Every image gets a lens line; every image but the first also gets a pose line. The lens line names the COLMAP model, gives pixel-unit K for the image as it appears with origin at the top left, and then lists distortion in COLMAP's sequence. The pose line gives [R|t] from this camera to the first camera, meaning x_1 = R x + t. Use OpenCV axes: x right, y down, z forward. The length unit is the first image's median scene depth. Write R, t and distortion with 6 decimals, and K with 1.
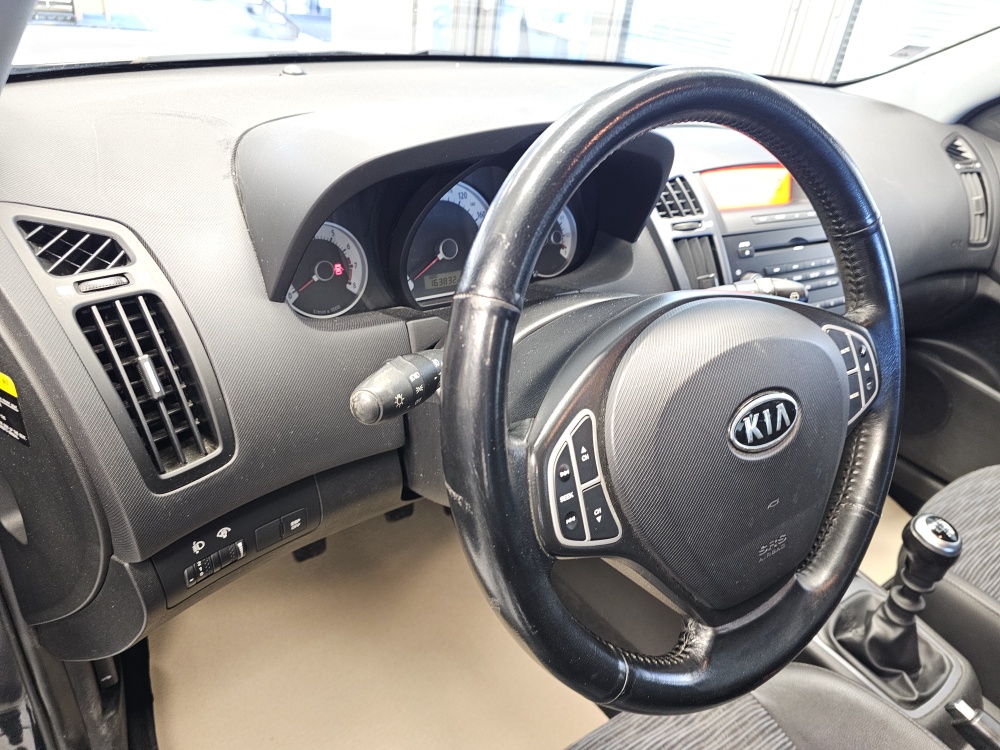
lens RADIAL K [[679.0, 0, 498.6], [0, 679.0, 367.4], [0, 0, 1]] dist [0.046546, -0.048208]
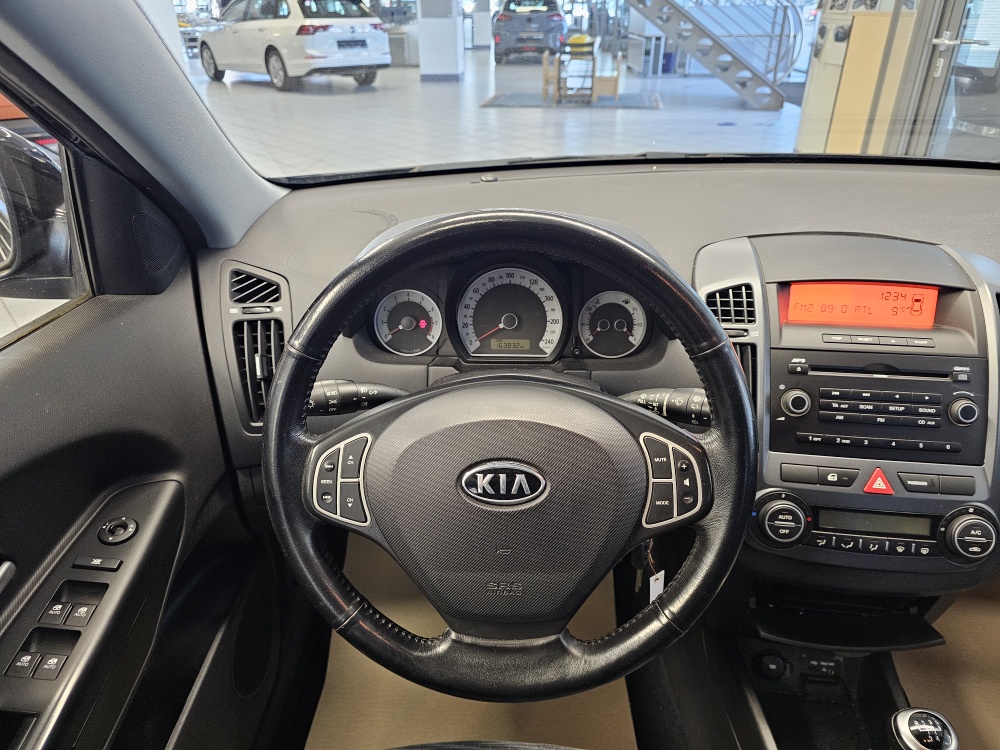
lens RADIAL K [[679.0, 0, 499.8], [0, 679.0, 383.3], [0, 0, 1]] dist [0.046546, -0.048208]
pose [[0.786304, 0.192221, -0.587177, 0.871265], [-0.227866, 0.973598, 0.013581, -0.093626], [0.574285, 0.123119, 0.809345, -0.036376]]
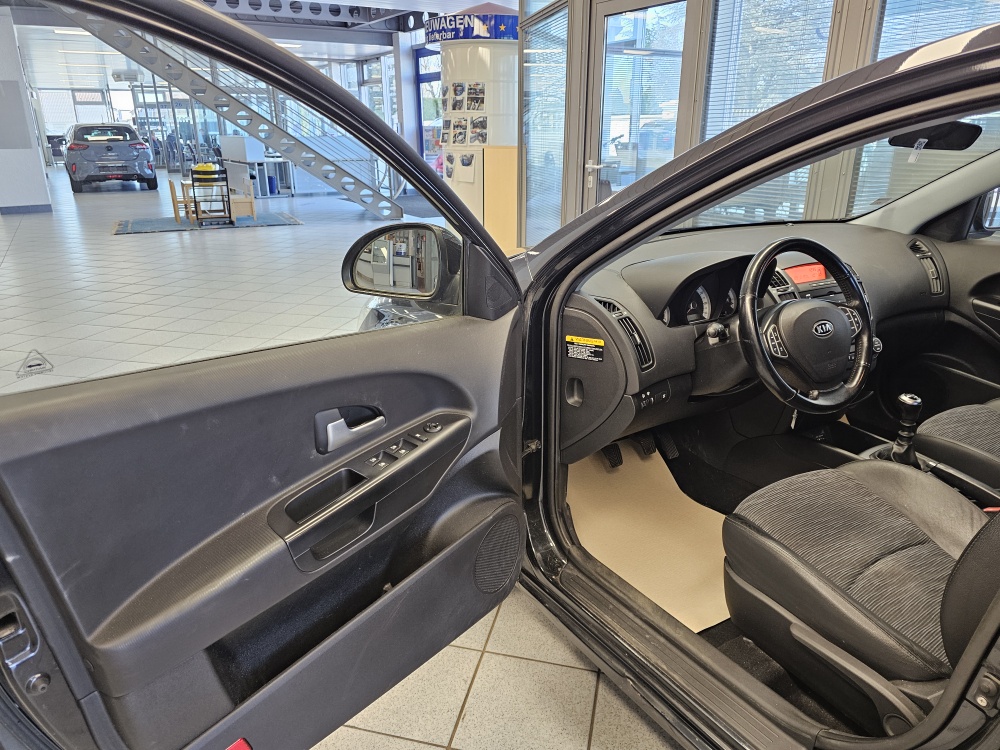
lens RADIAL K [[679.0, 0, 497.8], [0, 679.0, 377.1], [0, 0, 1]] dist [0.046546, -0.048208]
pose [[0.992240, -0.092960, -0.082574, -0.816166], [0.076284, 0.979562, -0.186116, 0.689600], [0.098188, 0.178372, 0.979052, -2.090618]]
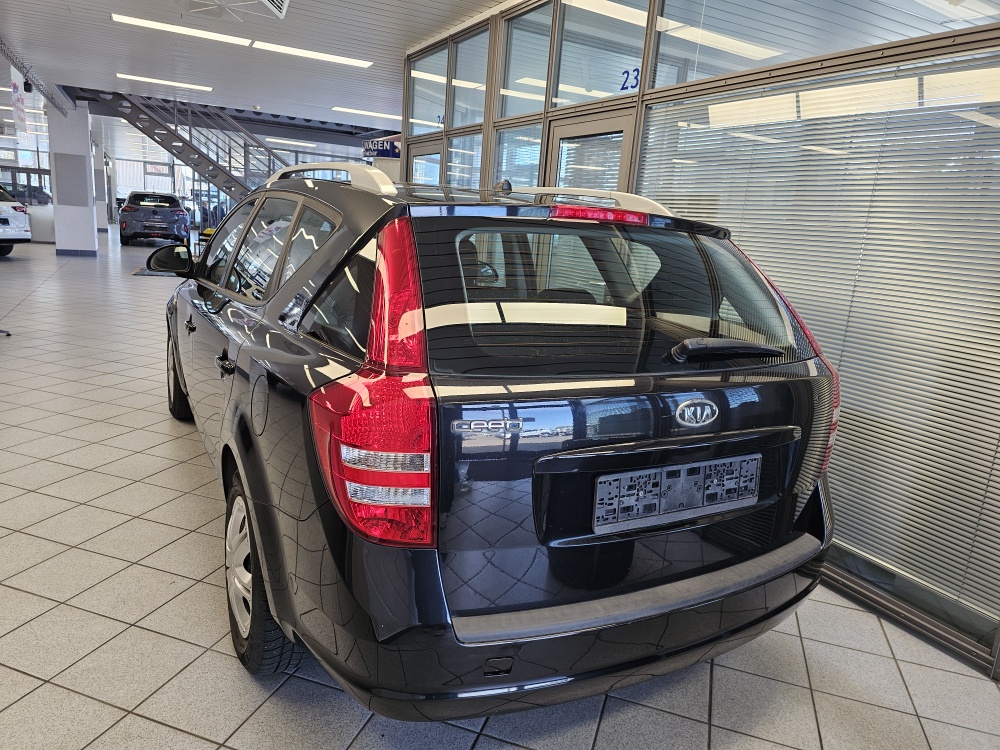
lens RADIAL K [[679.0, 0, 496.1], [0, 679.0, 381.4], [0, 0, 1]] dist [0.046546, -0.048208]
pose [[0.991518, -0.007308, -0.129764, 3.341831], [-0.032857, 0.951893, -0.304665, 3.104339], [0.125748, 0.306345, 0.943579, -5.568396]]
